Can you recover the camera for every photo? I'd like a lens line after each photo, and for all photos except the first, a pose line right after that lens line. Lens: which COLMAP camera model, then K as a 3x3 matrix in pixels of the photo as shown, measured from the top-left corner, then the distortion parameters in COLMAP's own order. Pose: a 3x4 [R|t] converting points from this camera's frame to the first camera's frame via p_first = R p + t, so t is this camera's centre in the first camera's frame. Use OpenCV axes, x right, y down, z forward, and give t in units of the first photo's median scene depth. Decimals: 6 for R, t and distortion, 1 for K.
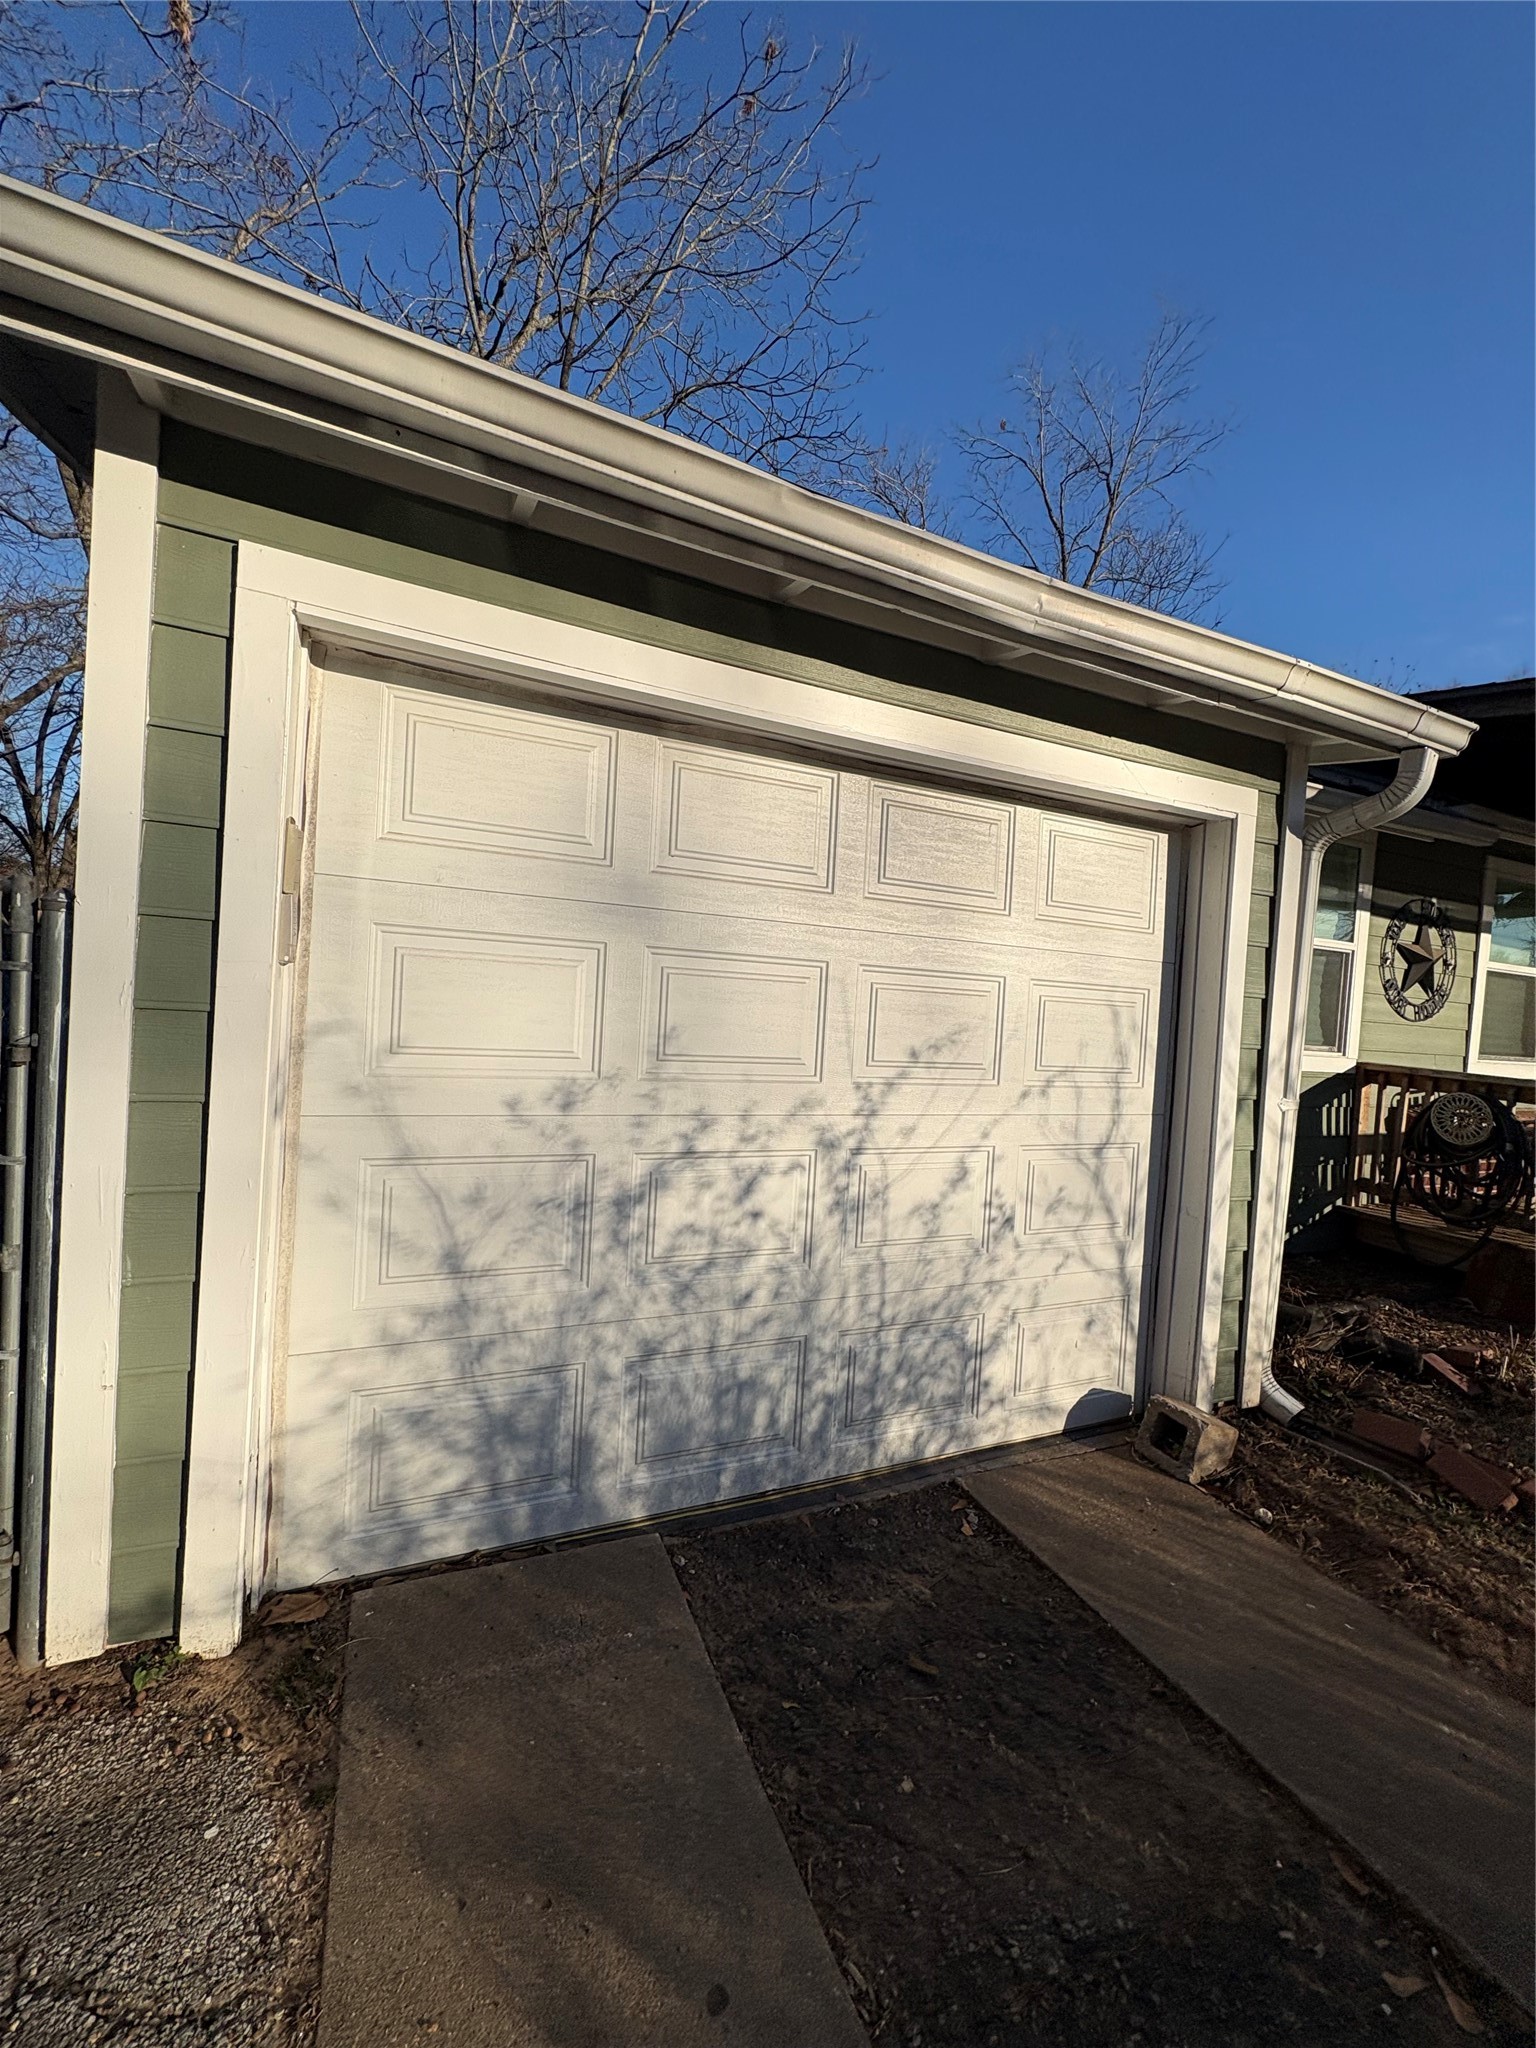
lens RADIAL K [[812.6, 0, 768.0], [0, 812.6, 1024.0], [0, 0, 1]] dist [0.001034, 0.000217]
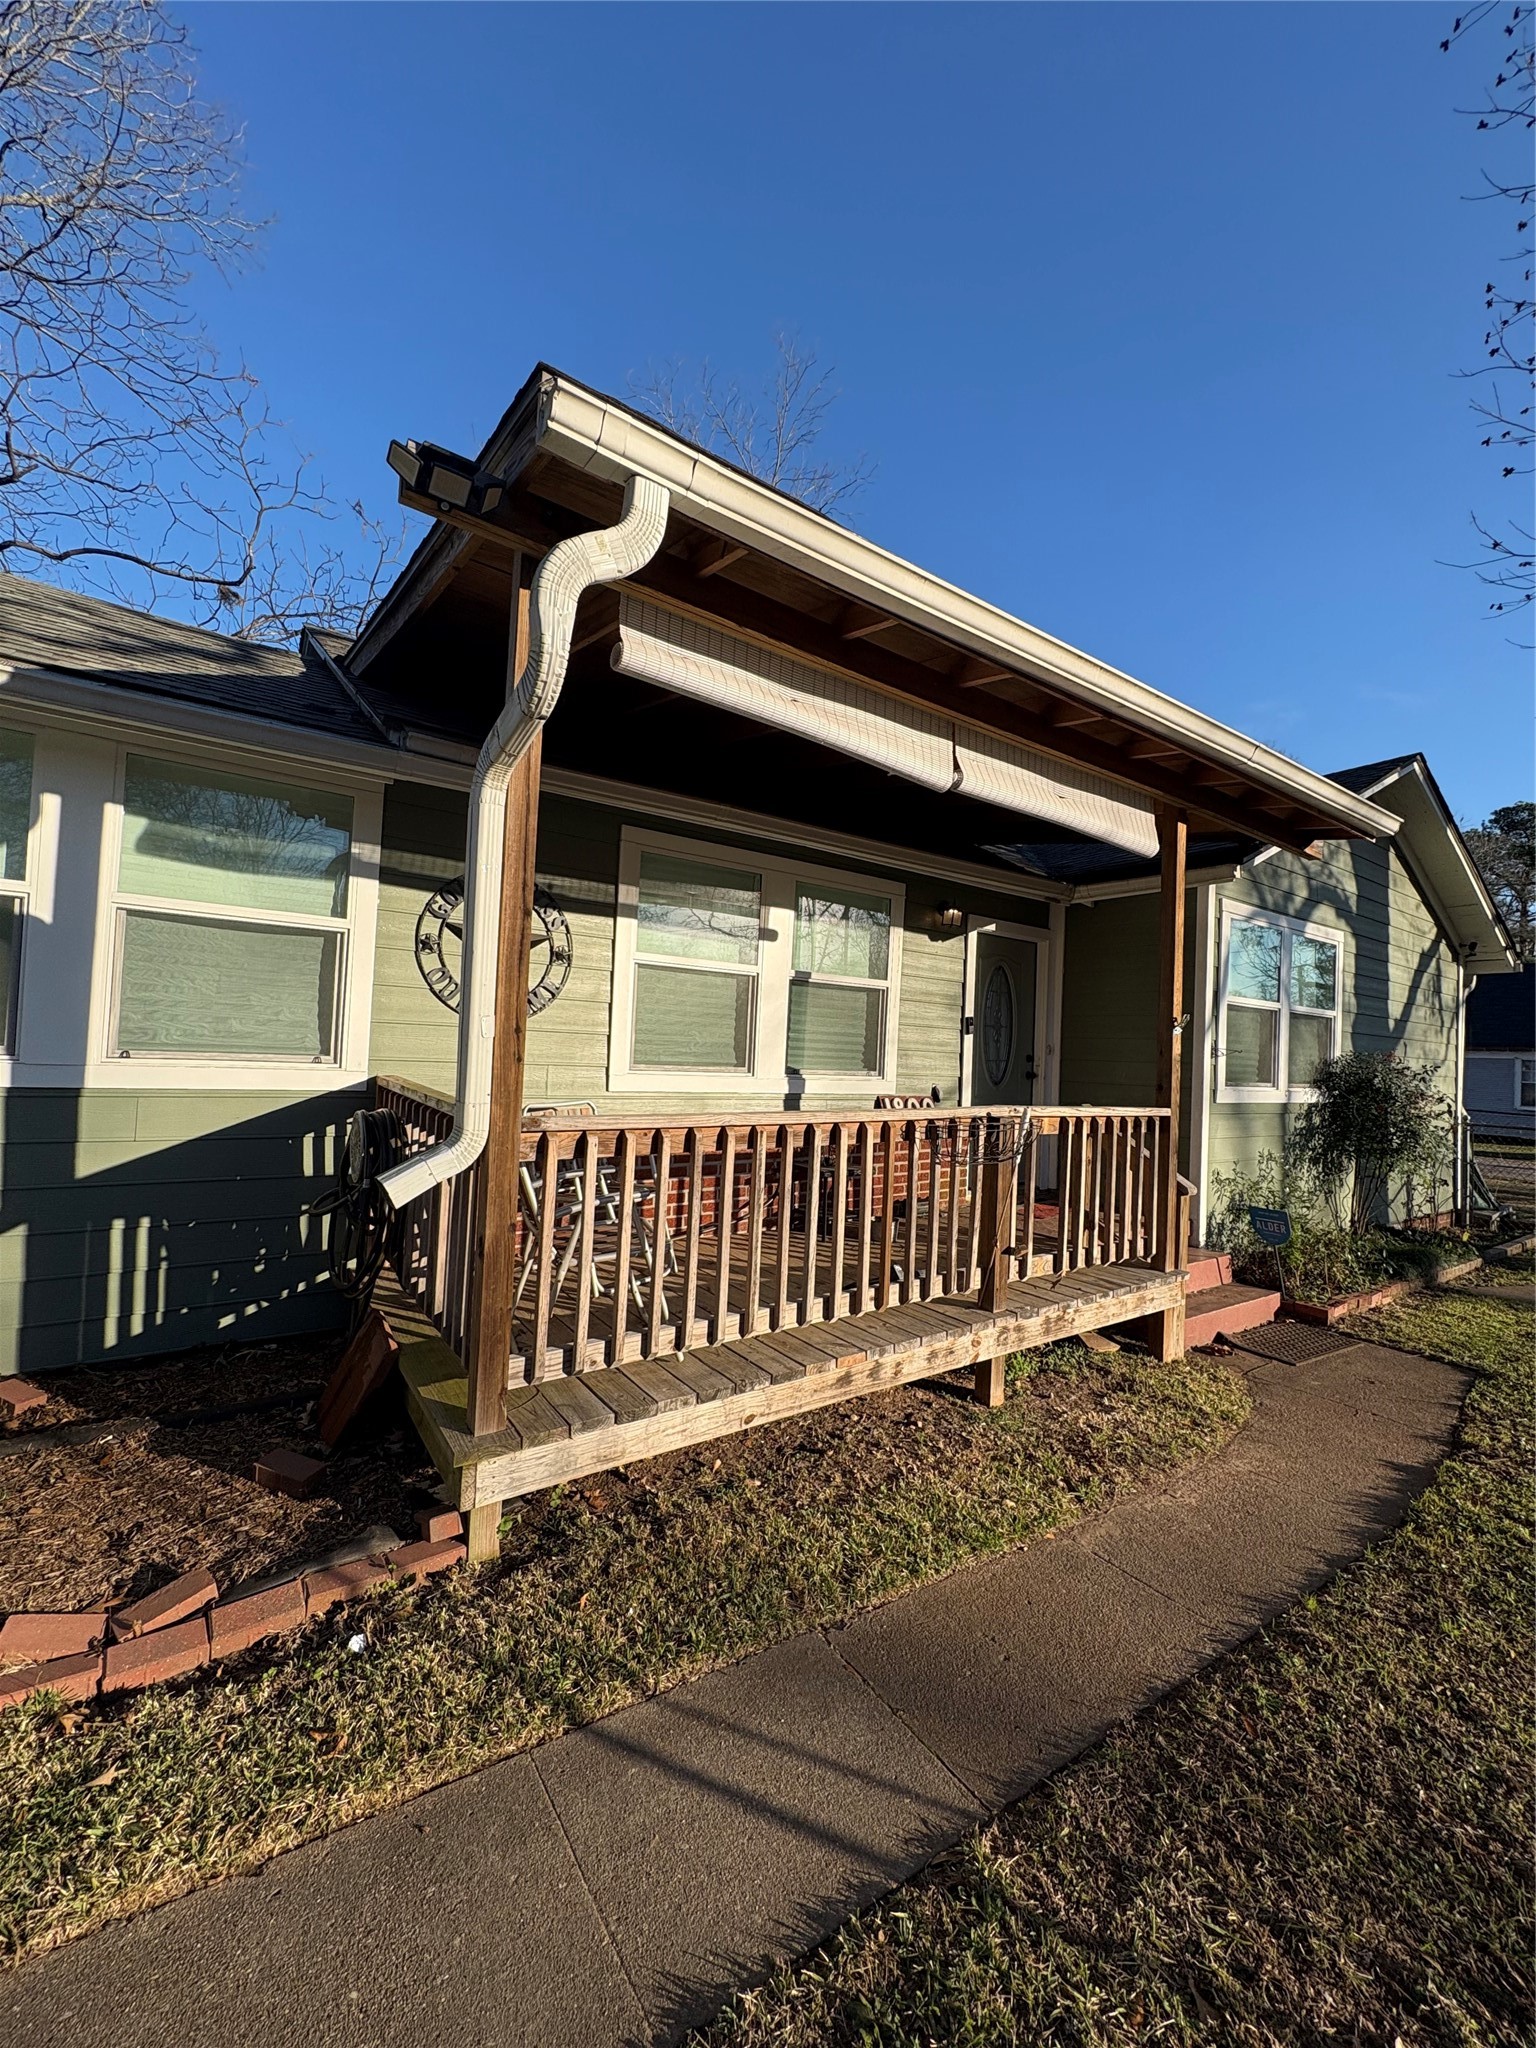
lens RADIAL K [[812.6, 0, 768.0], [0, 812.6, 1024.0], [0, 0, 1]] dist [0.001034, 0.000217]
pose [[0.982542, -0.014896, 0.185446, 0.955813], [0.024511, 0.998465, -0.049663, 0.045323], [-0.184422, 0.053341, 0.981399, 0.183973]]
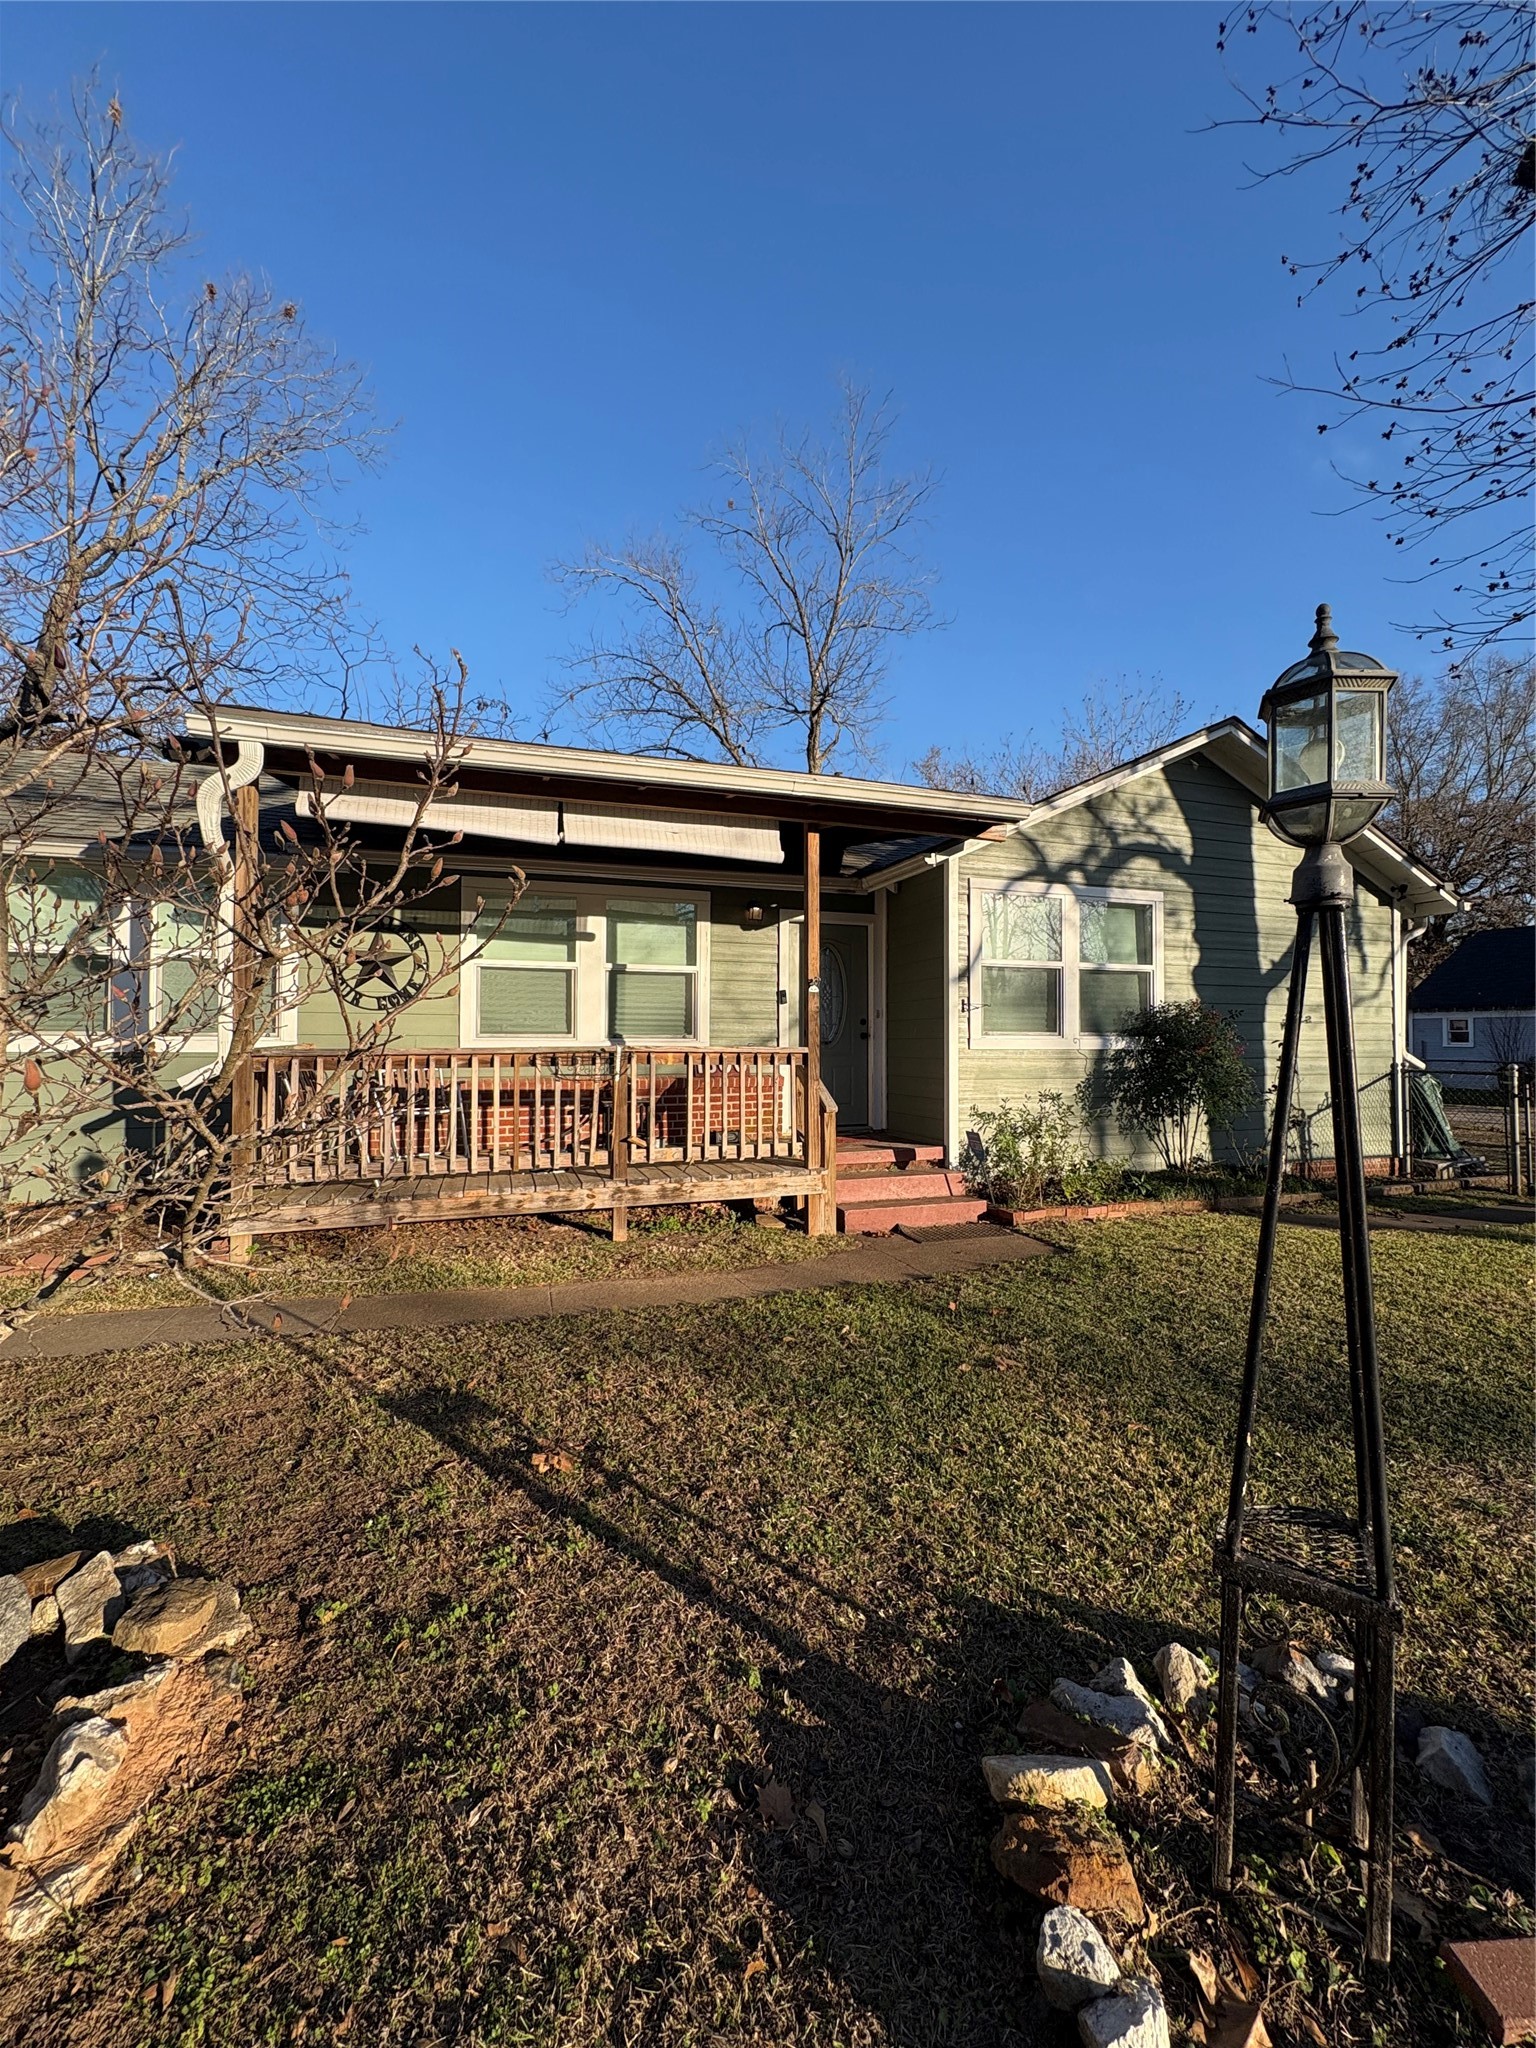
lens RADIAL K [[856.0, 0, 768.0], [0, 856.0, 1024.0], [0, 0, 1]] dist [0.002620, 0.000039]
pose [[0.995616, -0.059807, -0.071911, 1.557271], [0.056073, 0.997026, -0.052862, 0.128205], [0.074858, 0.048598, 0.996009, -0.259339]]
